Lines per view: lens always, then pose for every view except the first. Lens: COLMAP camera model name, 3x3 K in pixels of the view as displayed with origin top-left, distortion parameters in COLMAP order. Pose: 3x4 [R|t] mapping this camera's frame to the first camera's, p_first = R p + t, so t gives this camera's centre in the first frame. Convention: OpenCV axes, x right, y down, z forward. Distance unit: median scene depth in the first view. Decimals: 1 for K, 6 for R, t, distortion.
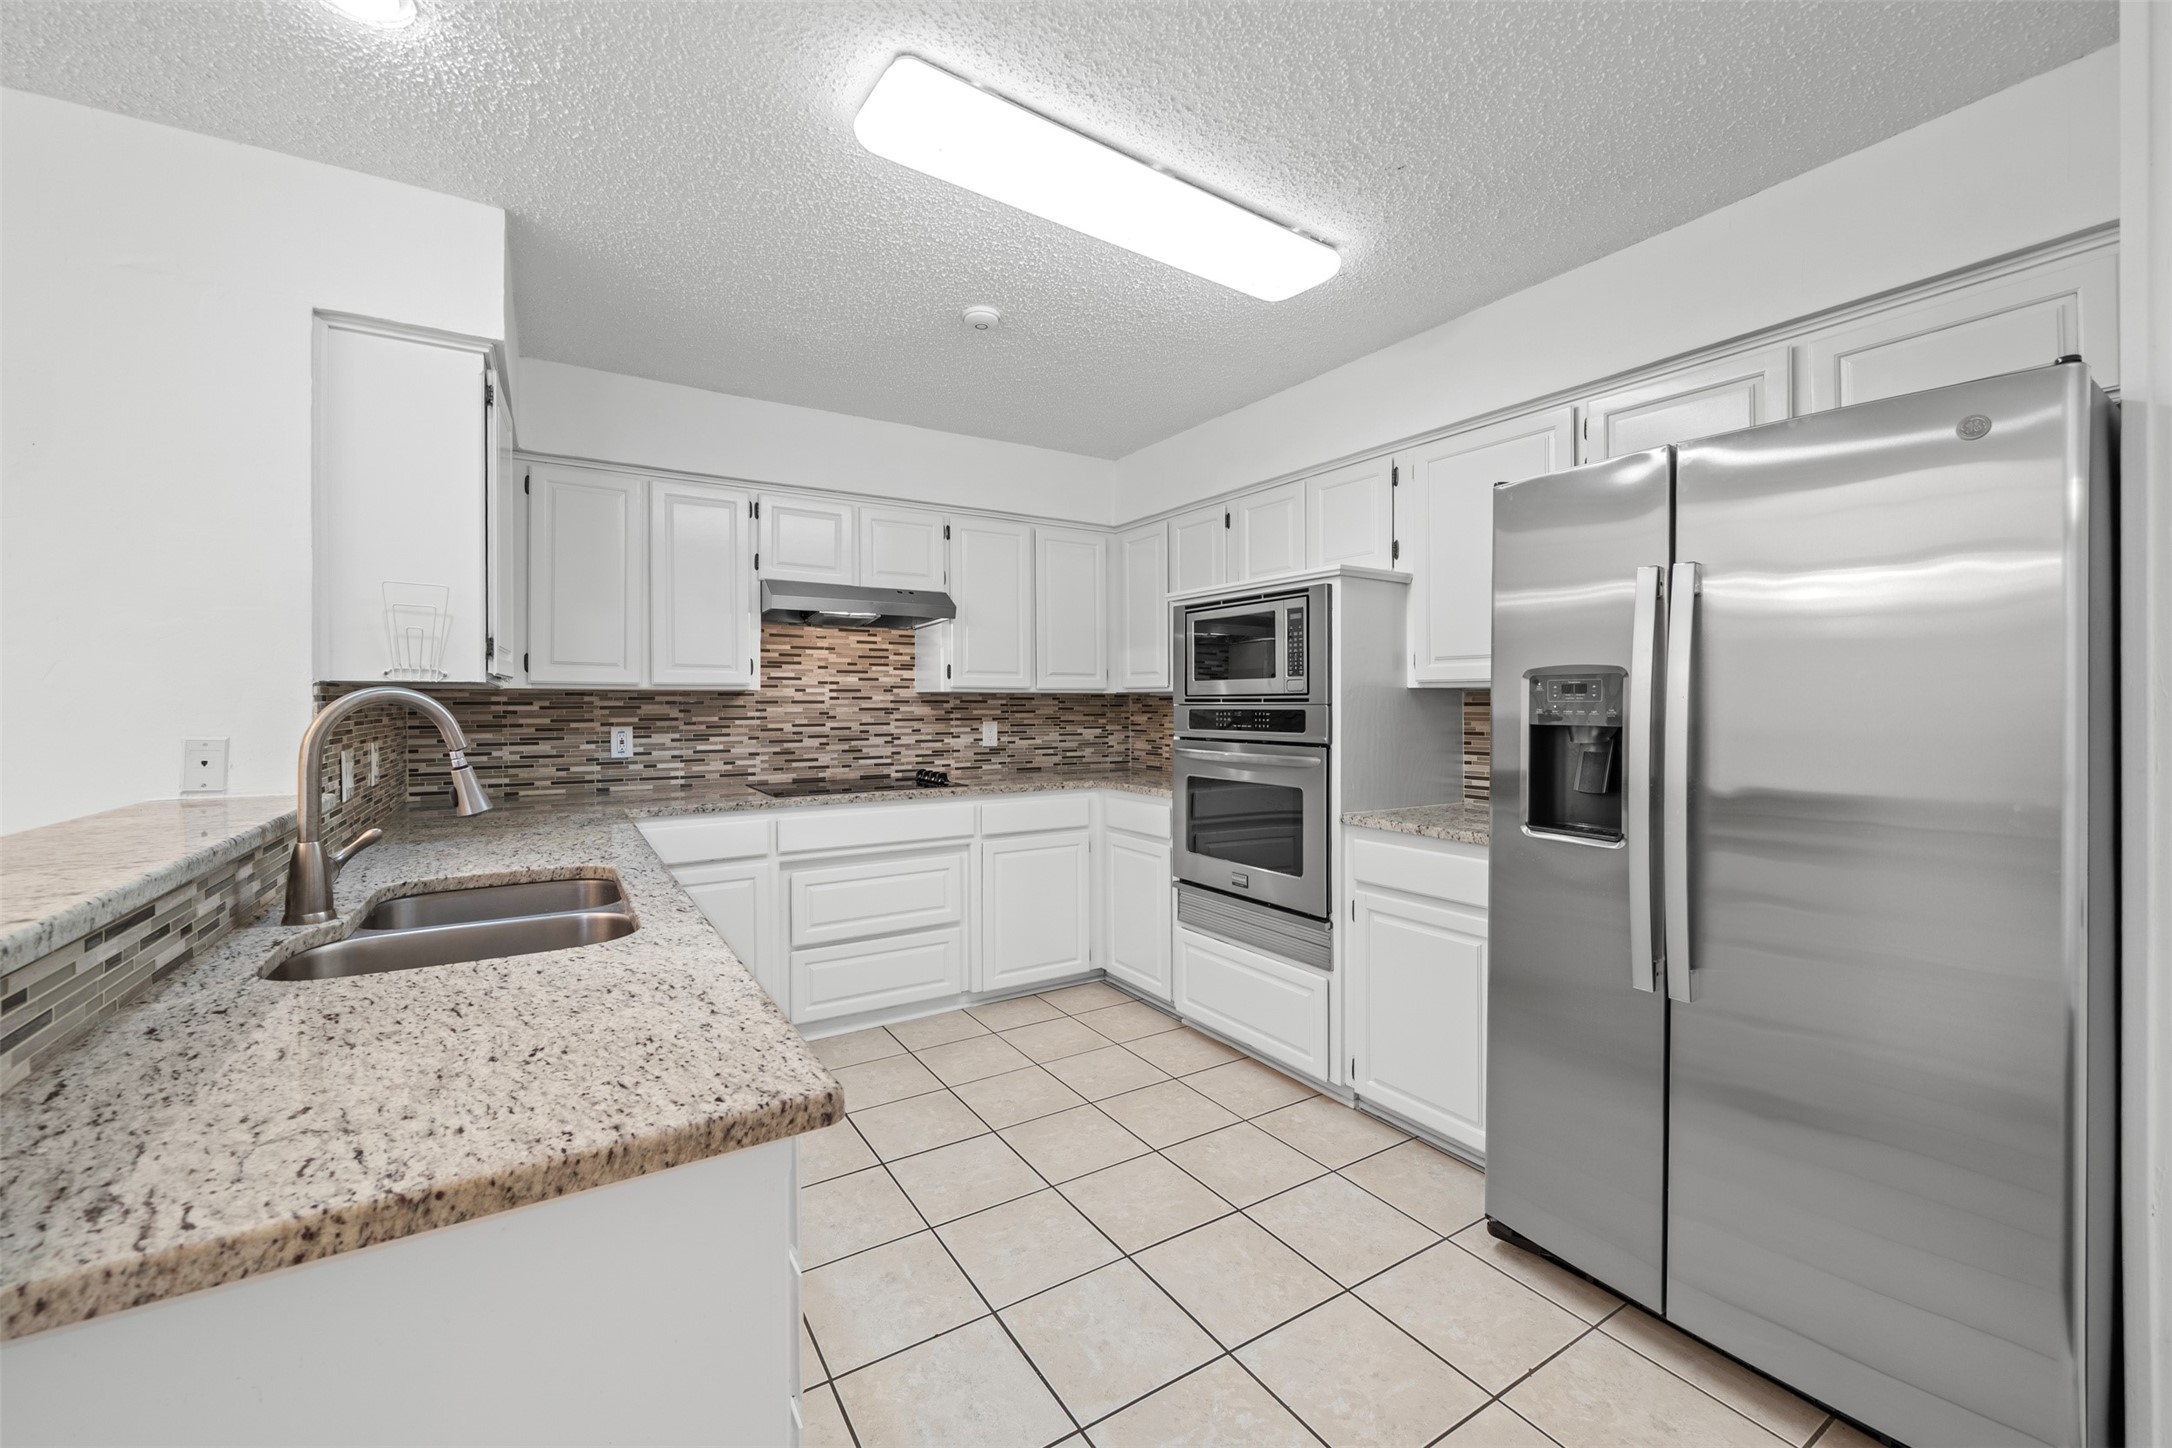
lens RADIAL K [[854.3, 0, 1078.3], [0, 854.3, 713.7], [0, 0, 1]] dist [0.000287, 0.000080]
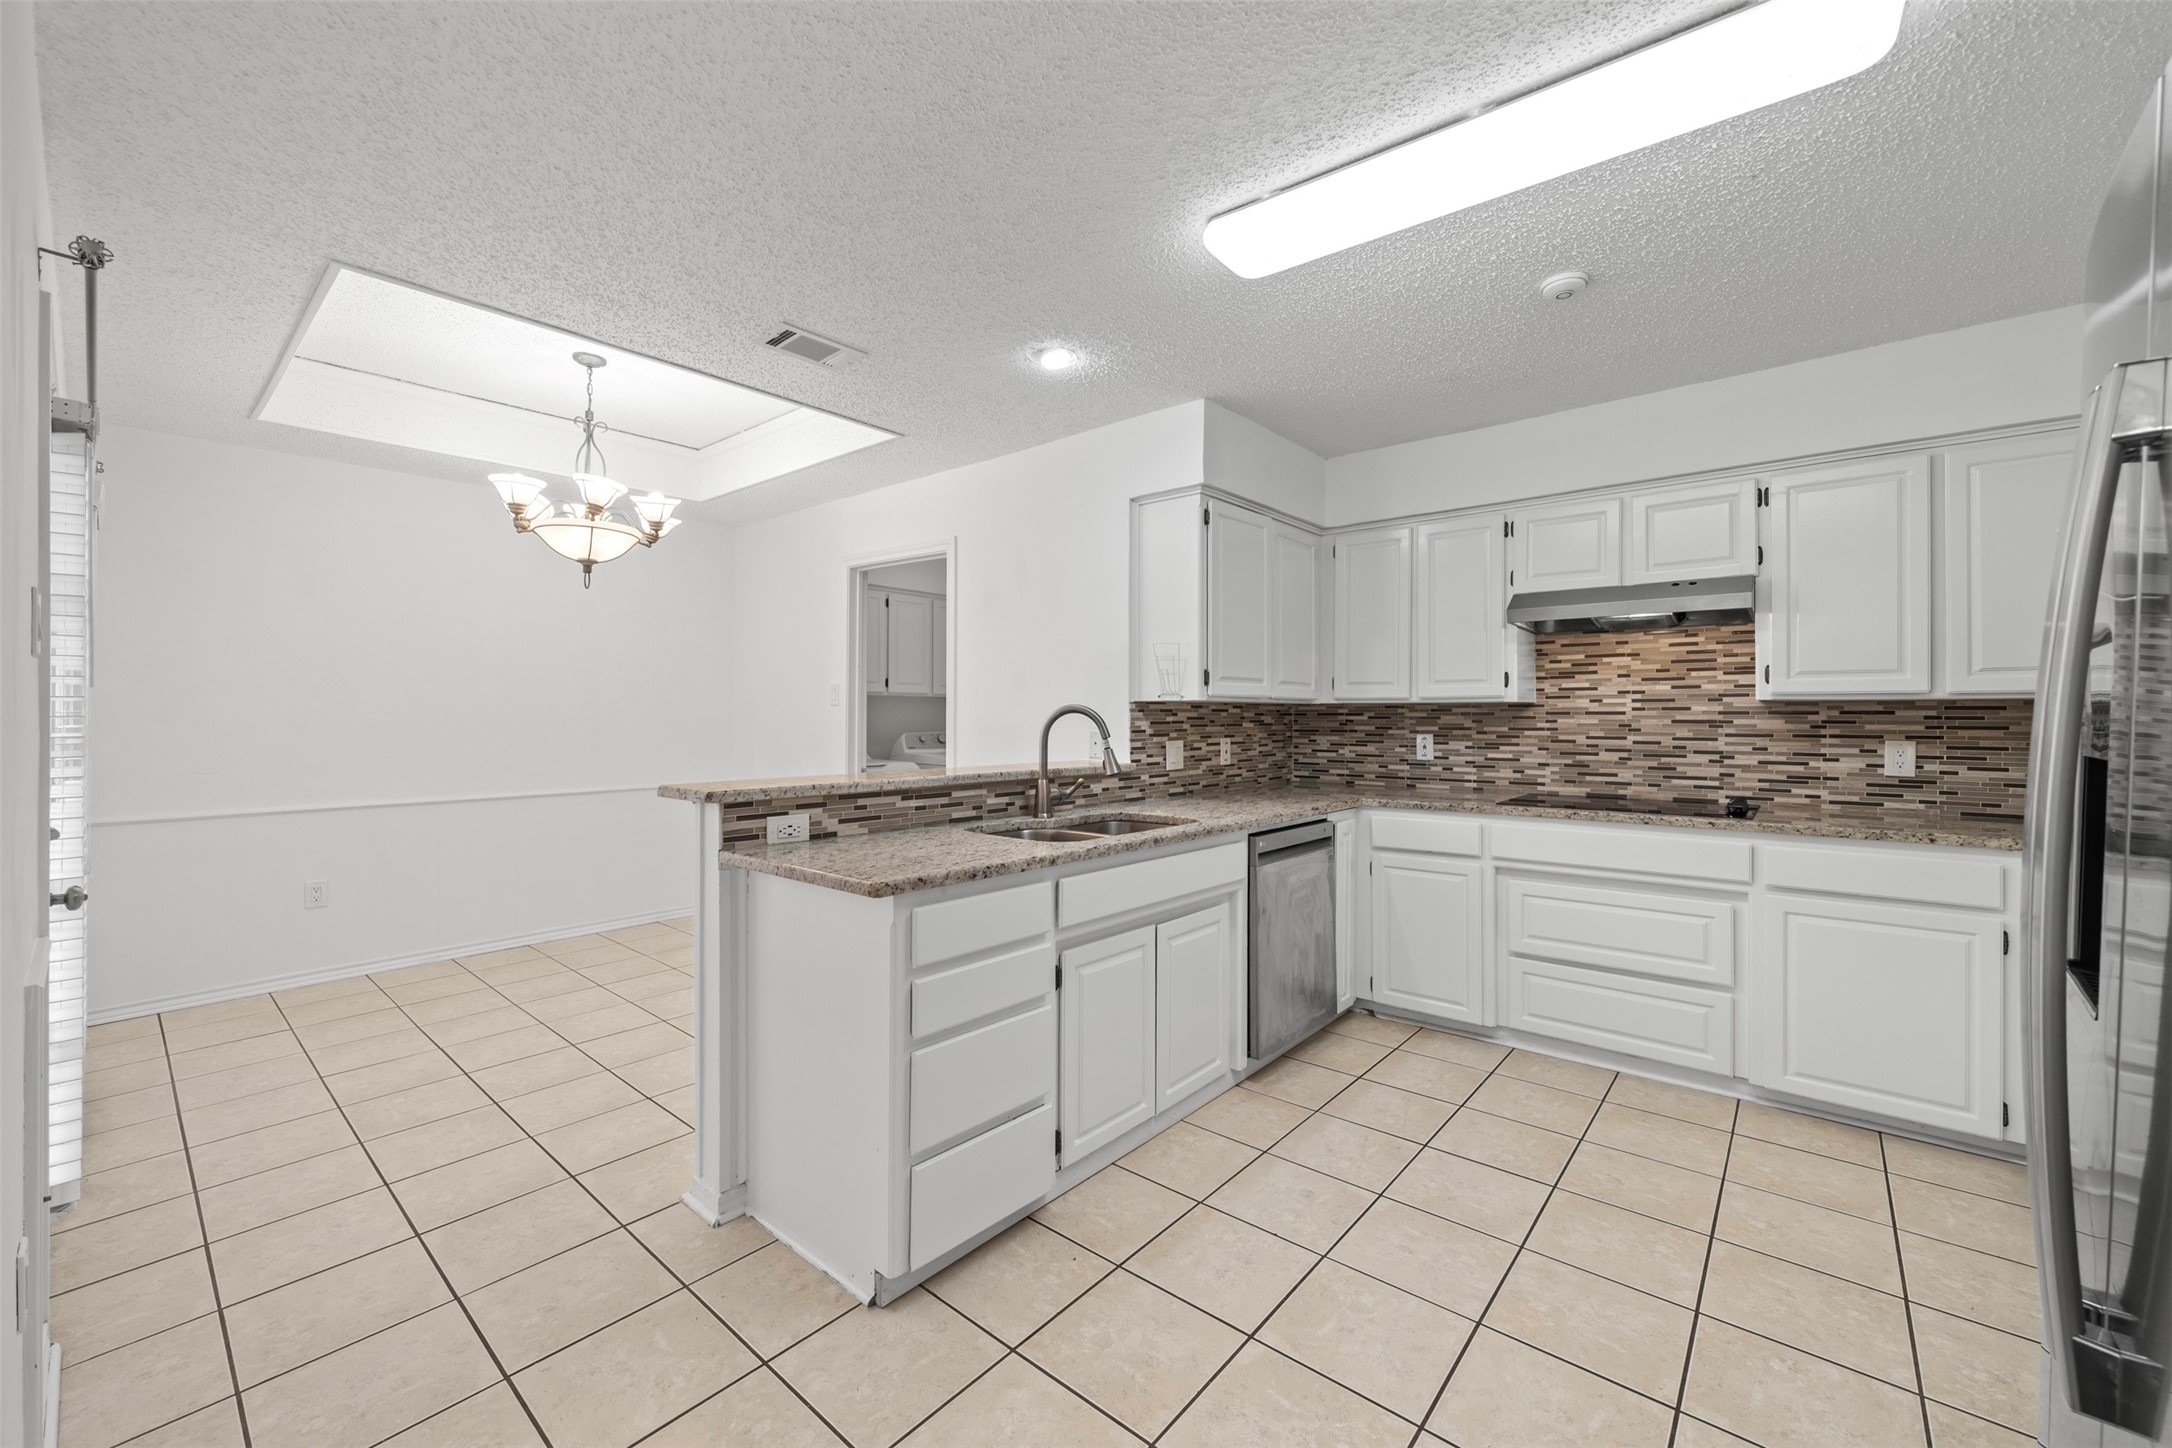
lens RADIAL K [[854.3, 0, 1078.3], [0, 854.3, 713.7], [0, 0, 1]] dist [0.000287, 0.000080]
pose [[0.316226, 0.000242, -0.948684, 0.402427], [-0.013667, 0.999897, -0.004301, -0.001177], [0.948585, 0.014326, 0.316197, 0.153189]]
